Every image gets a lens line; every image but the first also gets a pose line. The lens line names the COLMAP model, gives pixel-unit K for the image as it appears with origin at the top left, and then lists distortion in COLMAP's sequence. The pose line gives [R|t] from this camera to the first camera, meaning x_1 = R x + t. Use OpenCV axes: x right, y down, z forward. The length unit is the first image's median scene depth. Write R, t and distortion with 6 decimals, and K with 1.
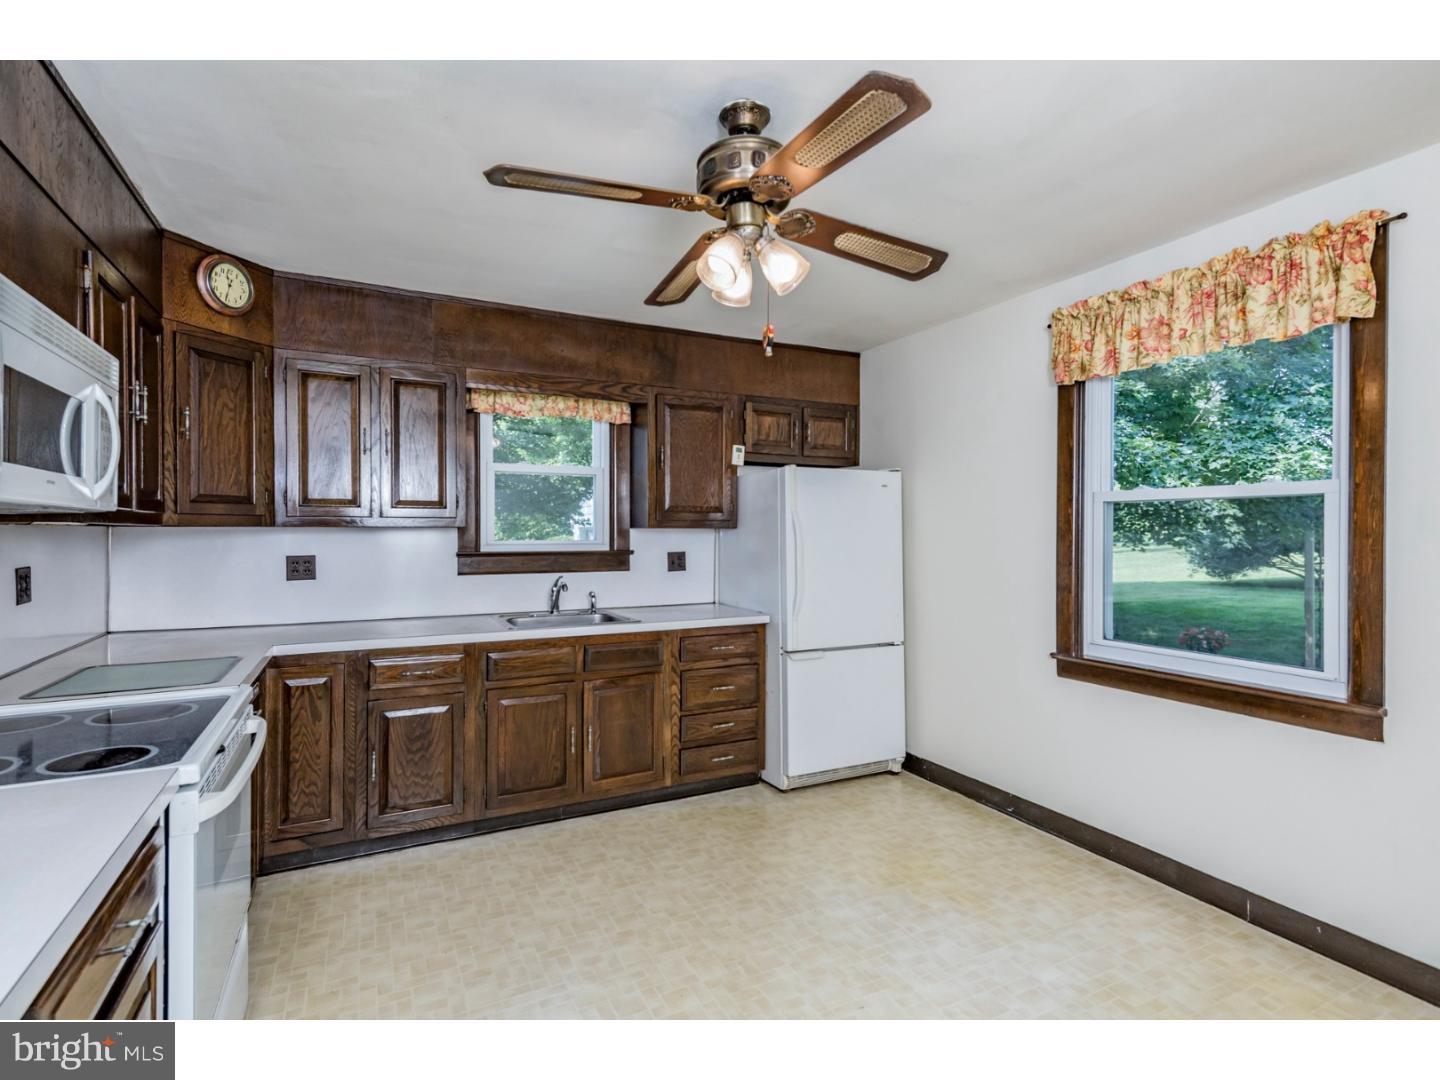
lens RADIAL K [[696.4, 0, 720.0], [0, 696.4, 540.0], [0, 0, 1]] dist [0.002442, -0.000153]
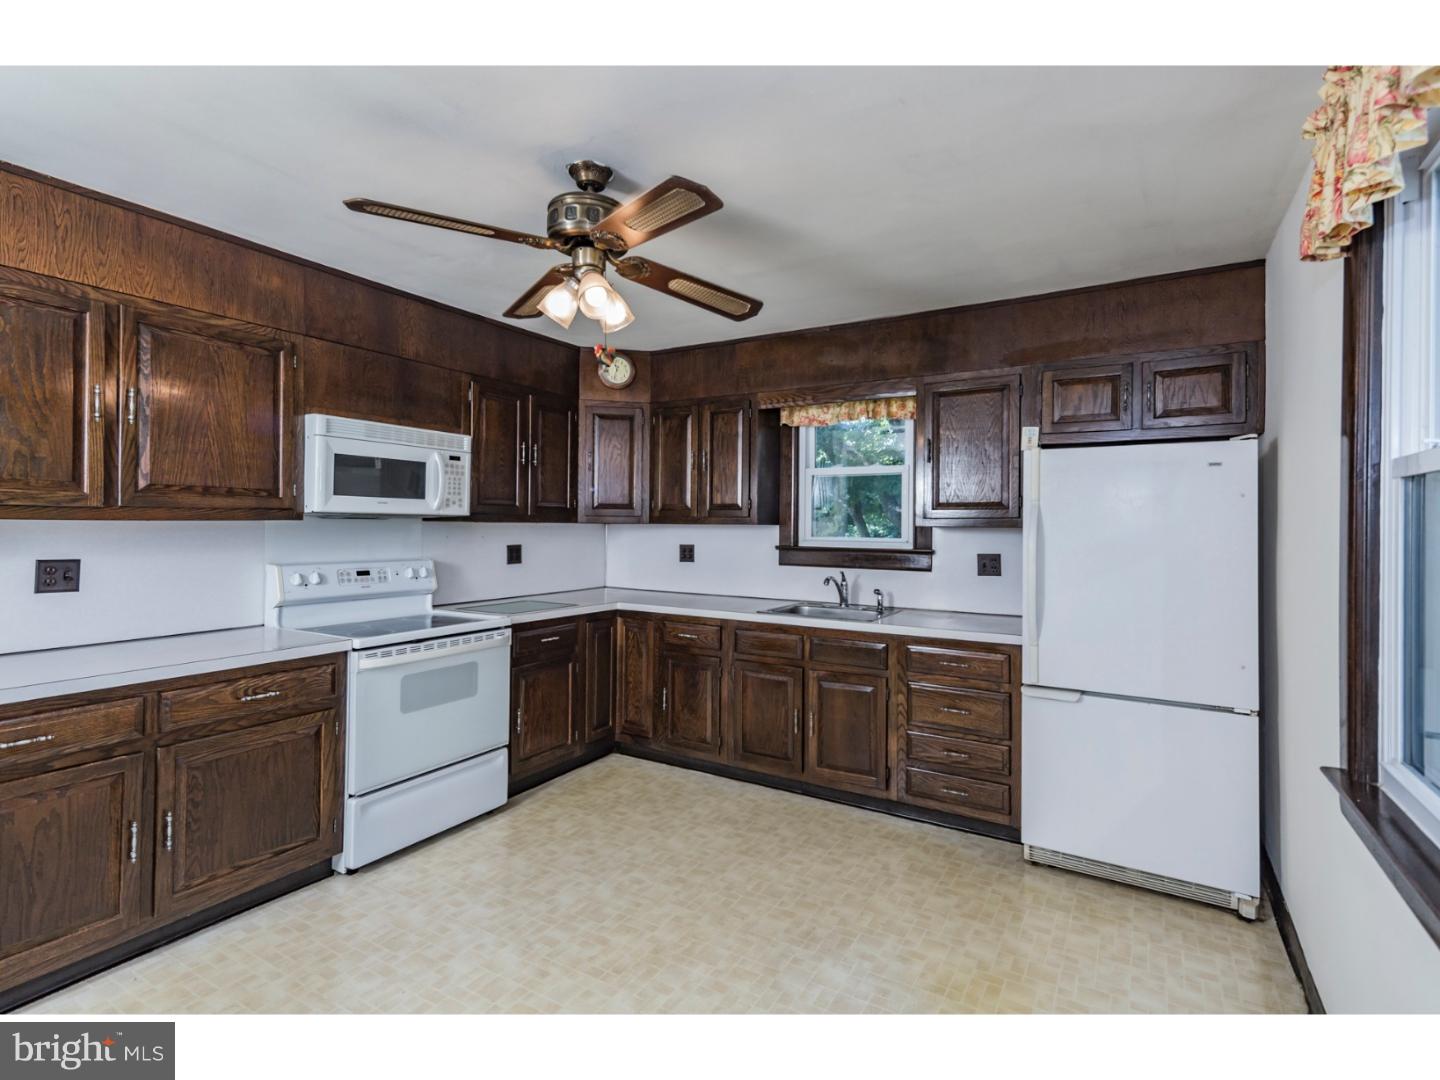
lens RADIAL K [[683.2, 0, 724.5], [0, 683.2, 524.5], [0, 0, 1]] dist [0.002178, 0.000080]
pose [[0.549954, -0.000456, -0.835195, 0.615088], [-0.020605, 0.999688, -0.014113, -0.001050], [0.834941, 0.024971, 0.549773, 0.315882]]
